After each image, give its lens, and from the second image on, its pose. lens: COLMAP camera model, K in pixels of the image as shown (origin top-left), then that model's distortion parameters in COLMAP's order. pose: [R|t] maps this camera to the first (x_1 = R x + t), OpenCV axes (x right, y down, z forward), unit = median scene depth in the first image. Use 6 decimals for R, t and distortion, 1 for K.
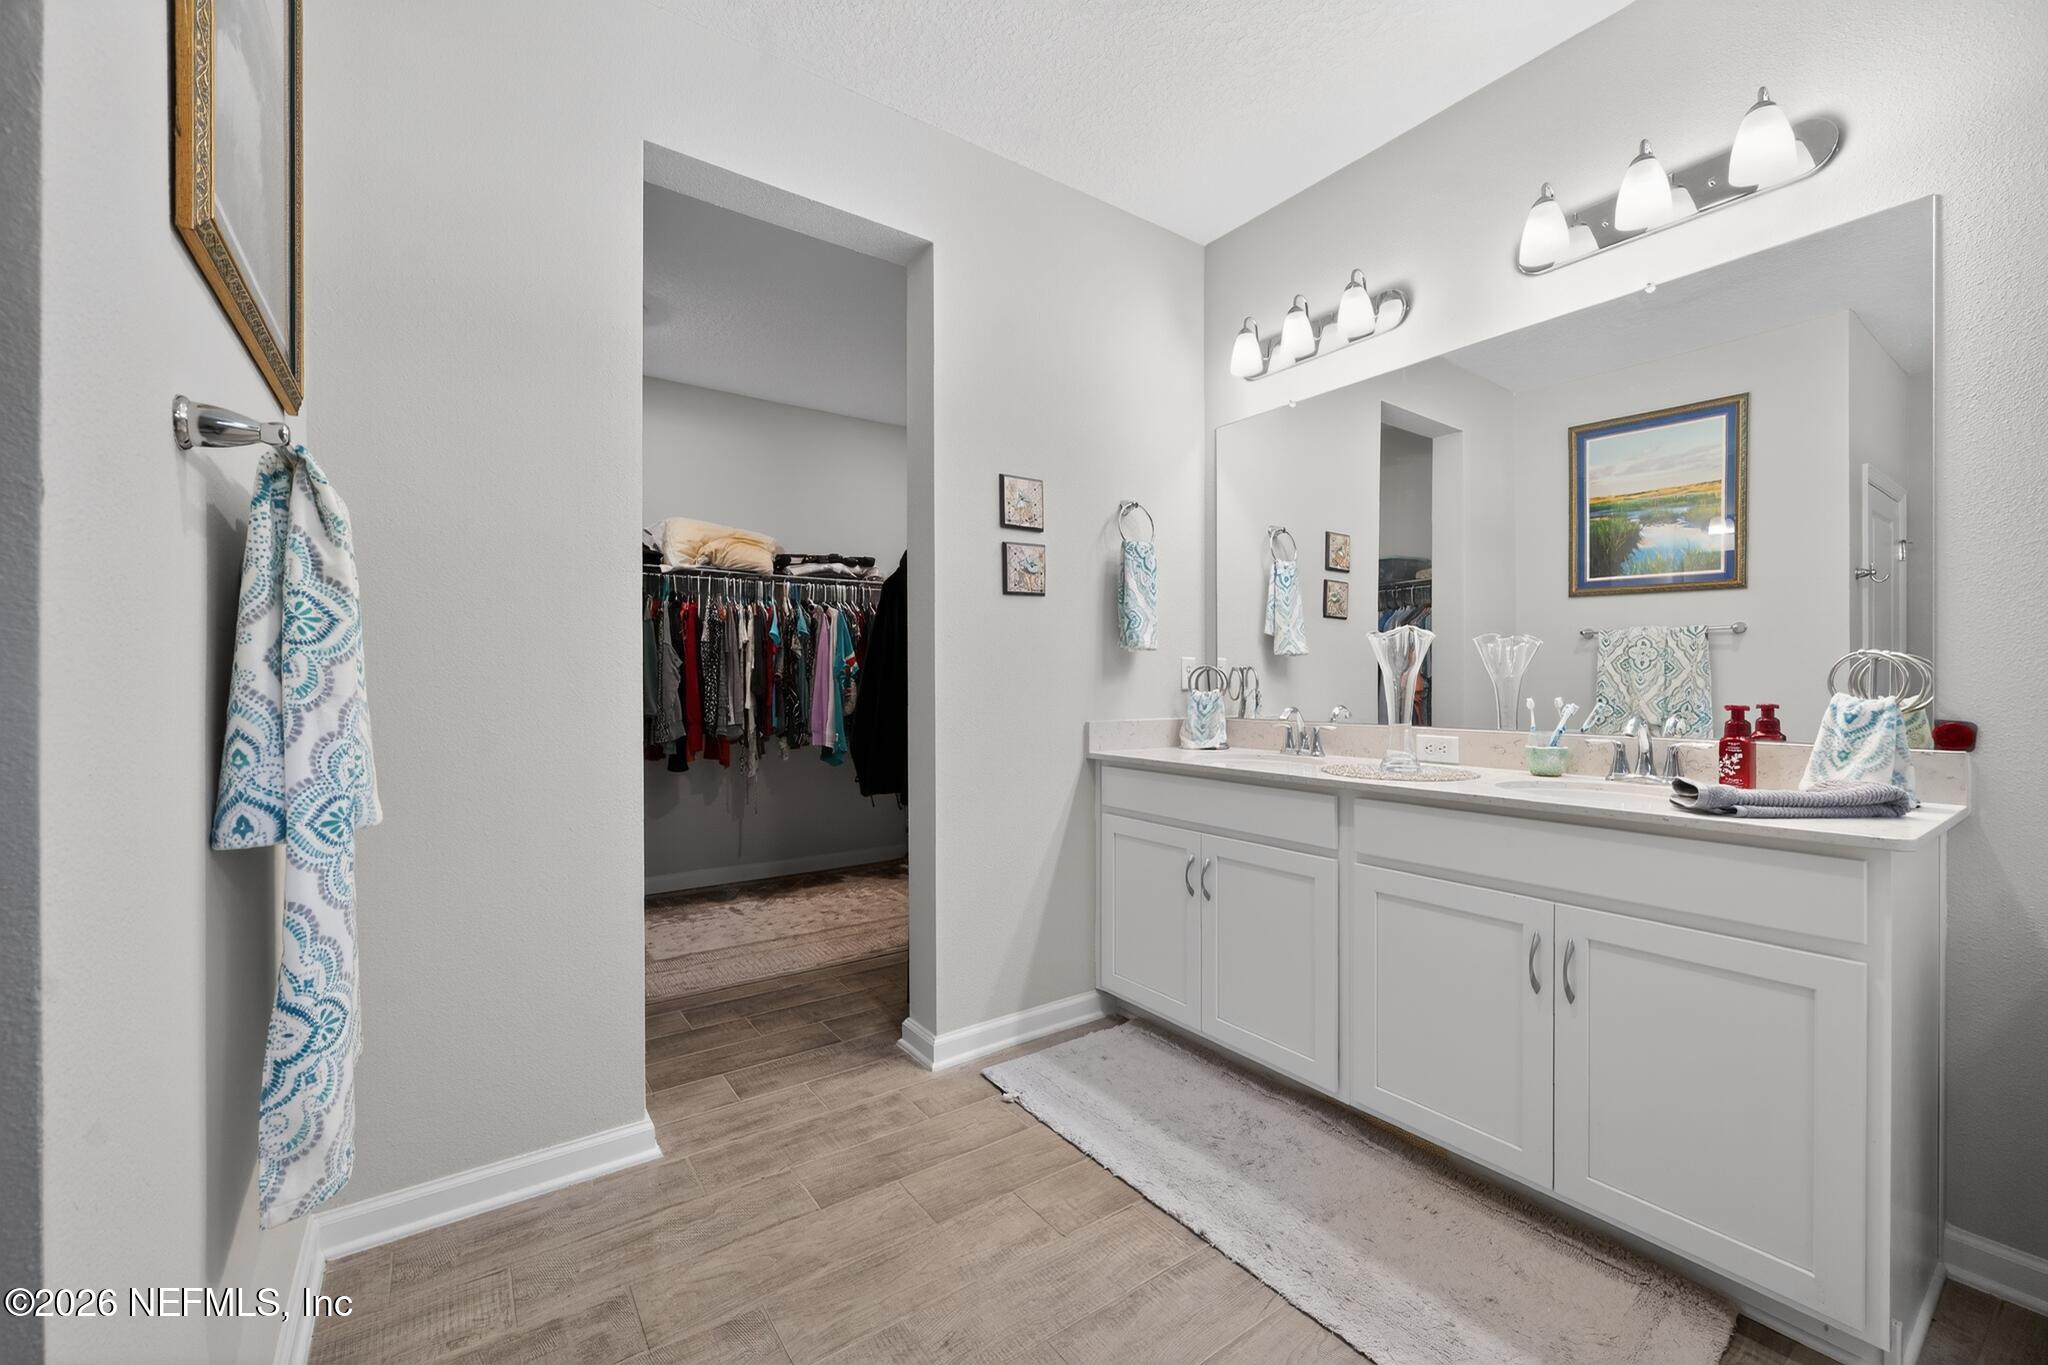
lens RADIAL K [[817.7, 0, 1026.1], [0, 817.7, 684.1], [0, 0, 1]] dist [-0.000652, -0.000151]
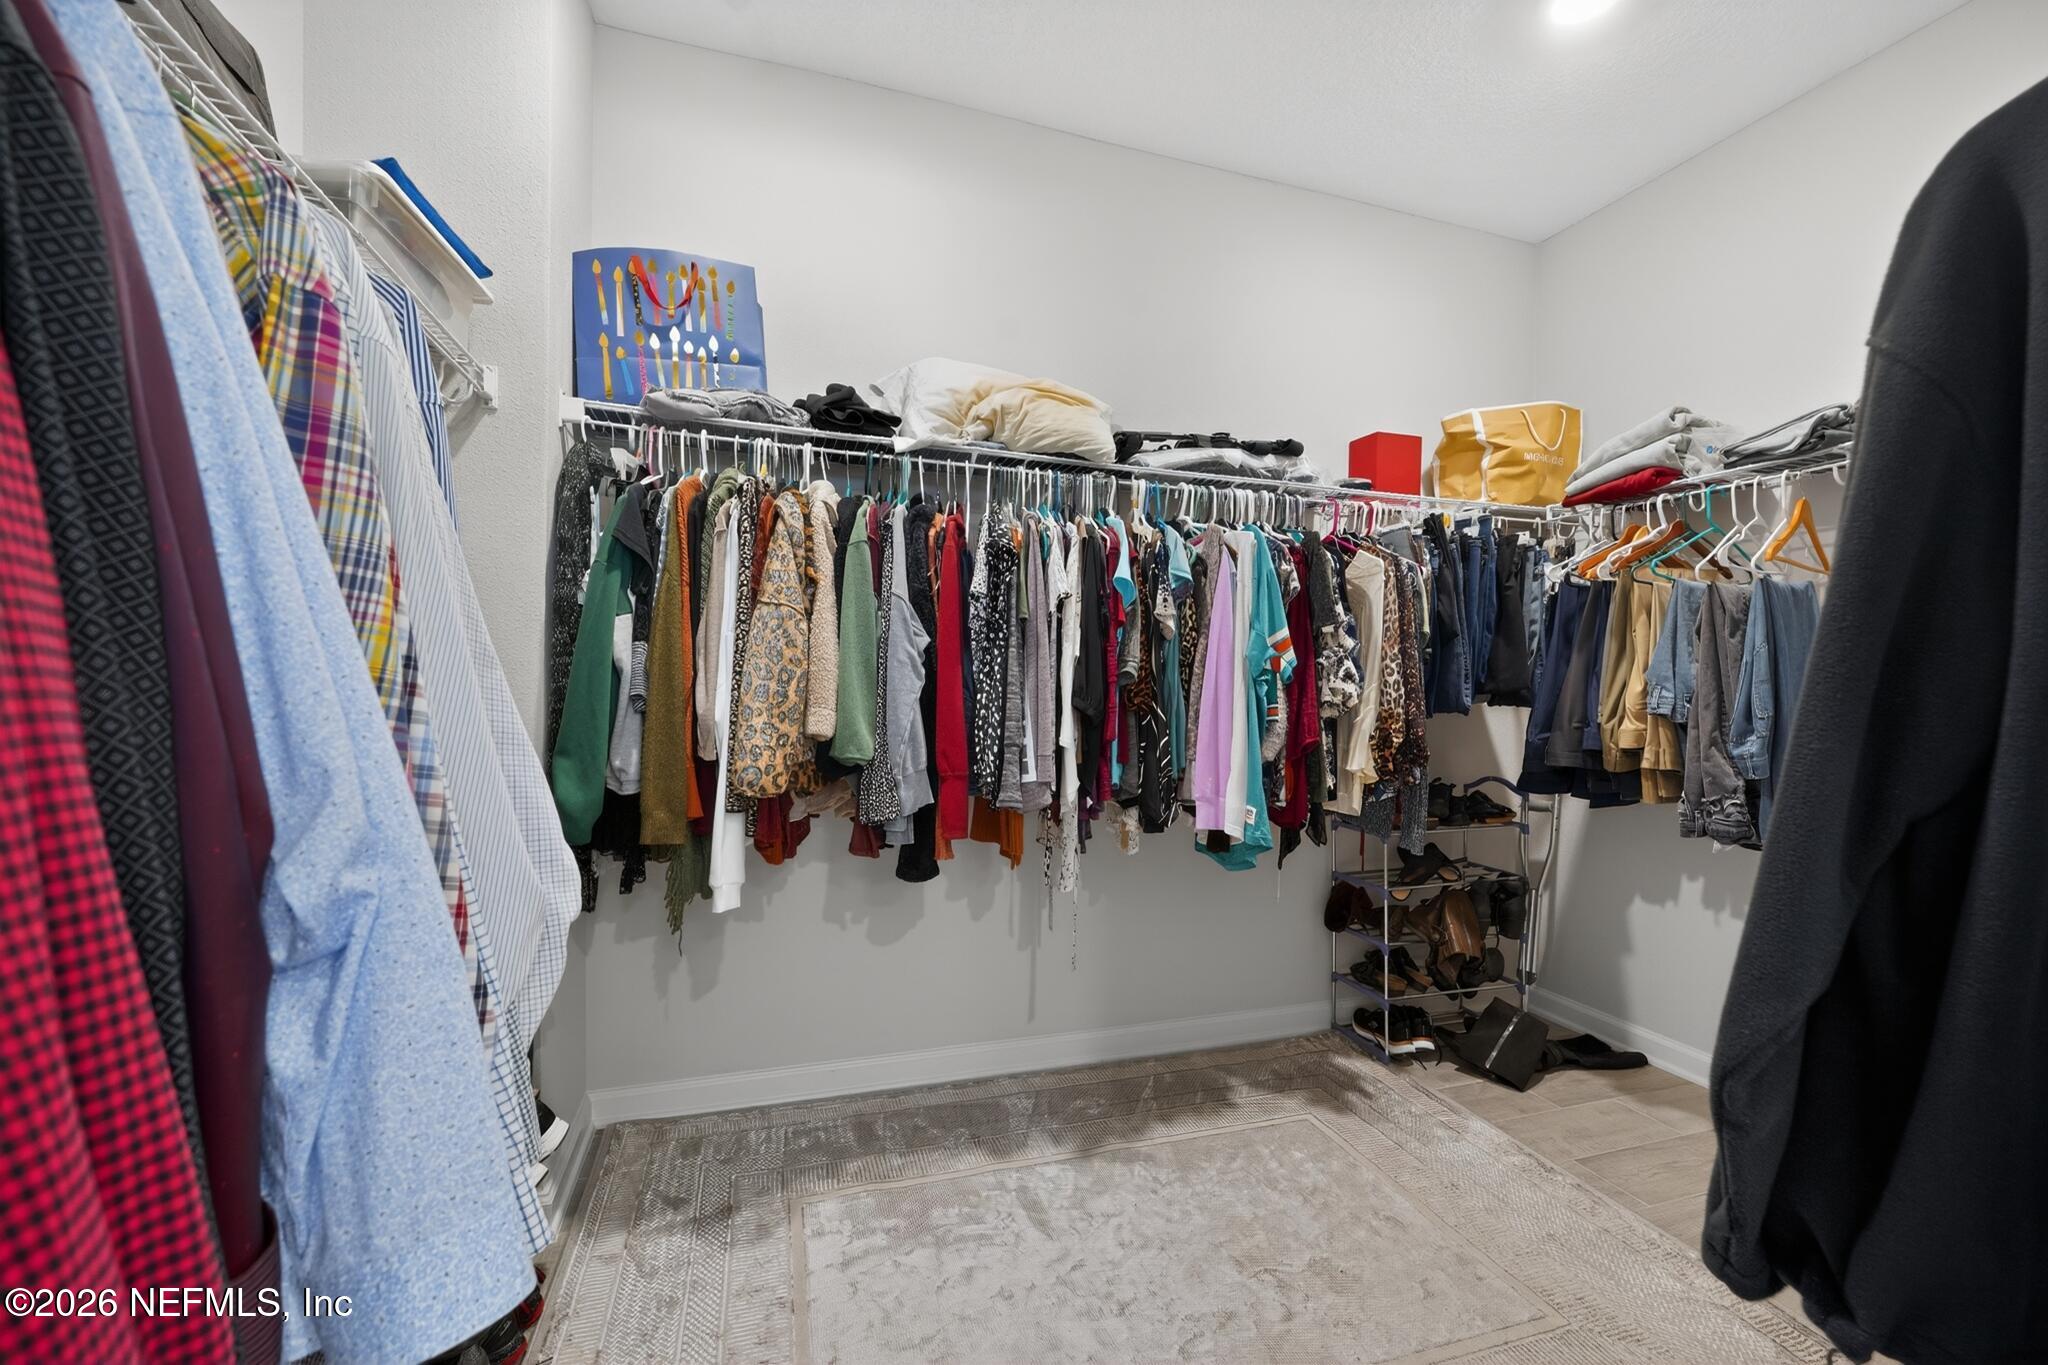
lens RADIAL K [[817.7, 0, 1026.1], [0, 817.7, 684.1], [0, 0, 1]] dist [-0.000652, -0.000151]
pose [[0.952518, 0.013999, -0.304159, -0.238883], [-0.017985, 0.999785, -0.010309, 0.001000], [0.303950, 0.015290, 0.952565, 0.602341]]
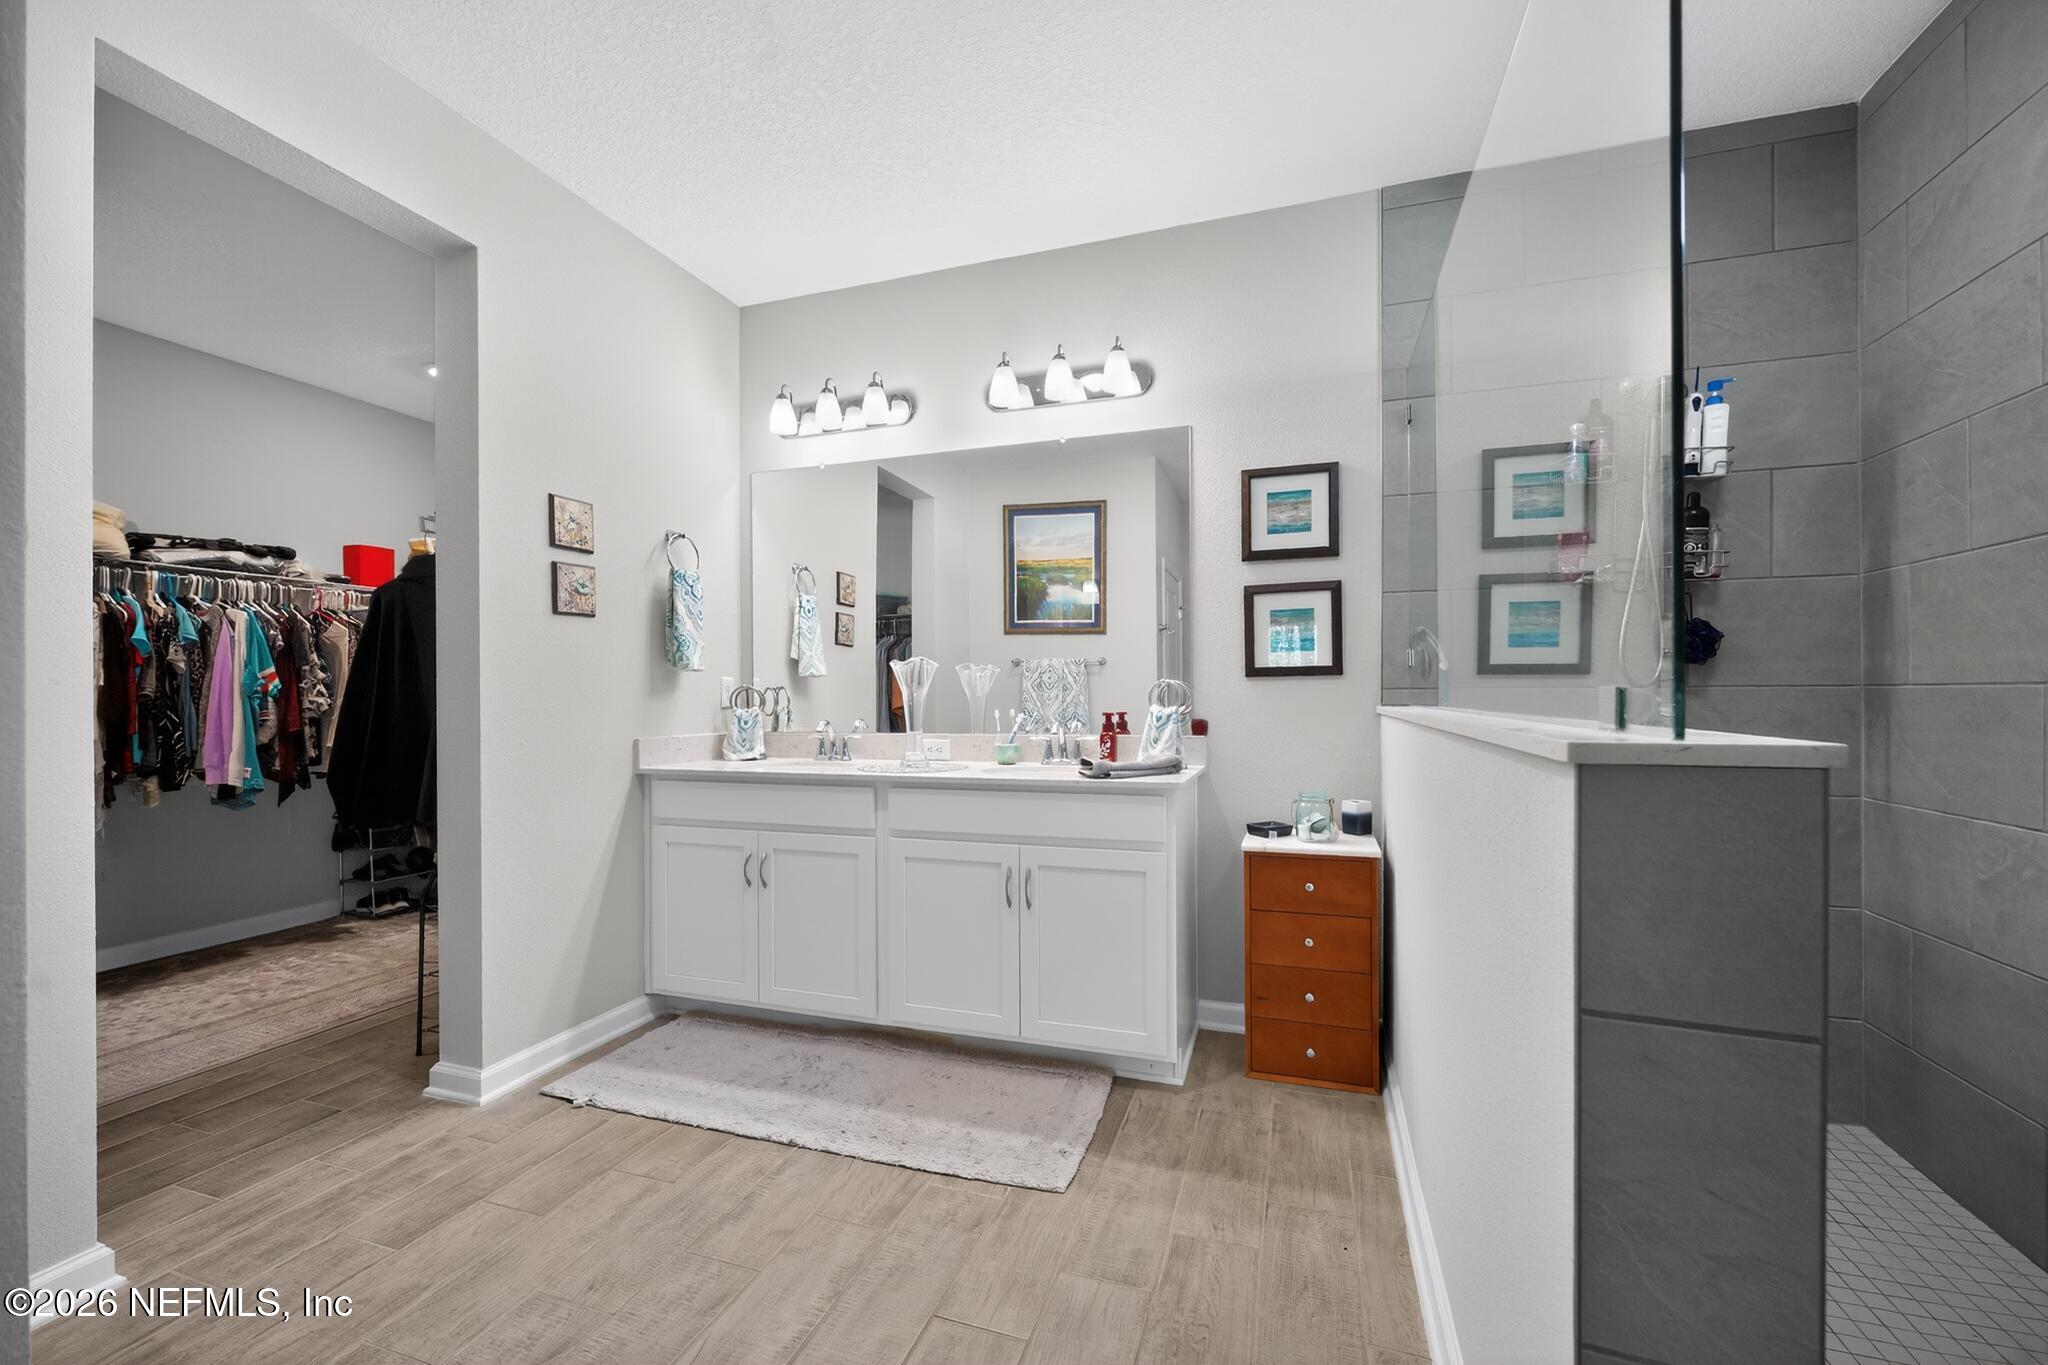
lens RADIAL K [[824.4, 0, 1017.8], [0, 824.4, 701.0], [0, 0, 1]] dist [0.001211, 0.000045]
pose [[0.812375, -0.005849, 0.583106, -0.101452], [0.006757, 0.999977, 0.000618, 0.000309], [-0.583097, 0.003438, 0.812396, -0.098999]]
